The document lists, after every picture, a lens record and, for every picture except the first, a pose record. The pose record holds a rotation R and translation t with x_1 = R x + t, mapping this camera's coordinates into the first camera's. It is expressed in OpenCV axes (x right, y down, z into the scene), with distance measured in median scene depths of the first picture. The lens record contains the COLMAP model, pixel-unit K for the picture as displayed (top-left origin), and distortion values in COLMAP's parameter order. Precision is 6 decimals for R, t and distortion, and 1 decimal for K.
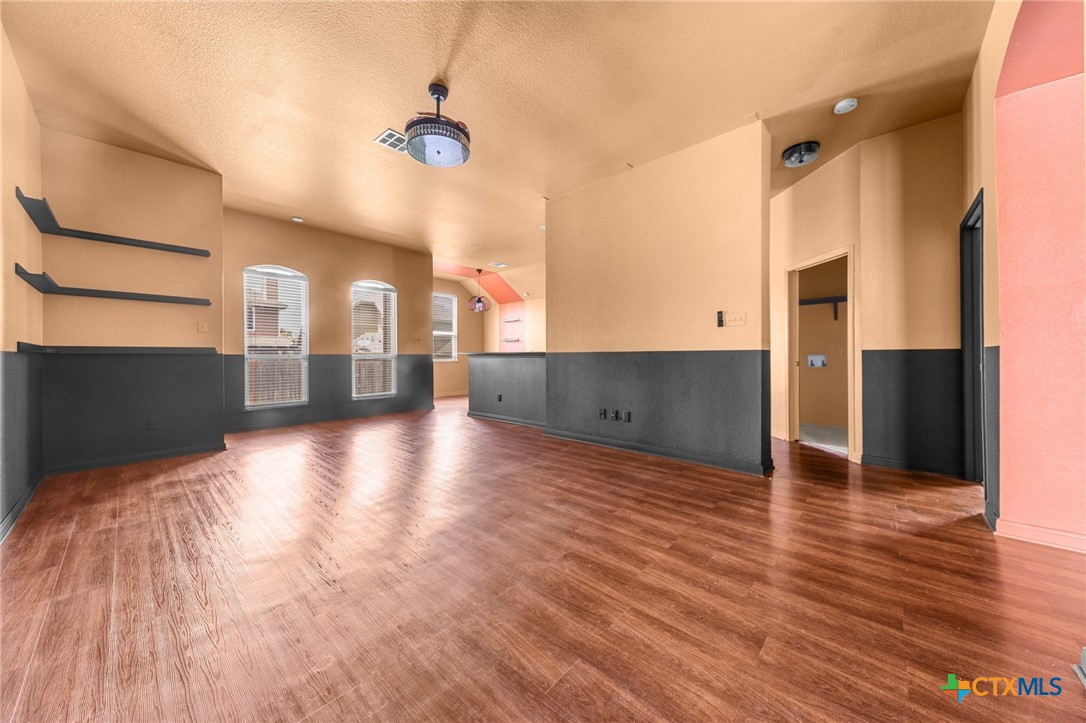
lens RADIAL K [[379.5, 0, 540.9], [0, 379.5, 355.1], [0, 0, 1]] dist [-0.000237, -0.000843]
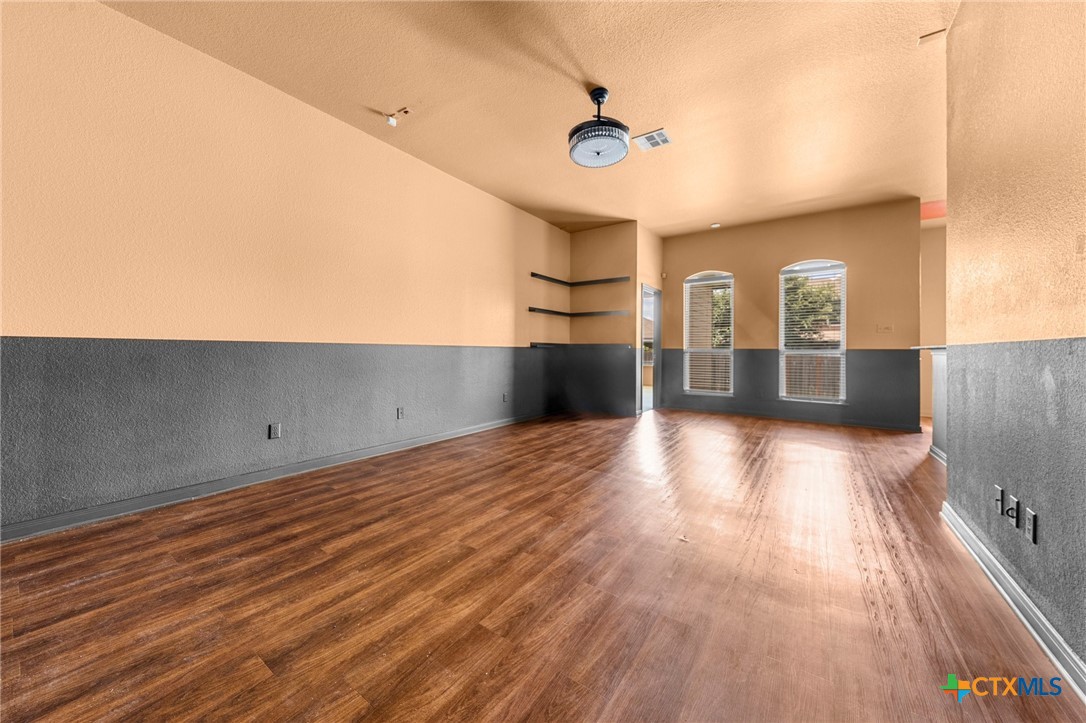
lens RADIAL K [[379.5, 0, 547.8], [0, 379.5, 353.4], [0, 0, 1]] dist [-0.000237, -0.000843]
pose [[0.131514, 0.015973, -0.991186, 1.313073], [-0.005397, 0.999867, 0.015397, -0.010143], [0.991300, 0.003324, 0.131583, 1.293426]]
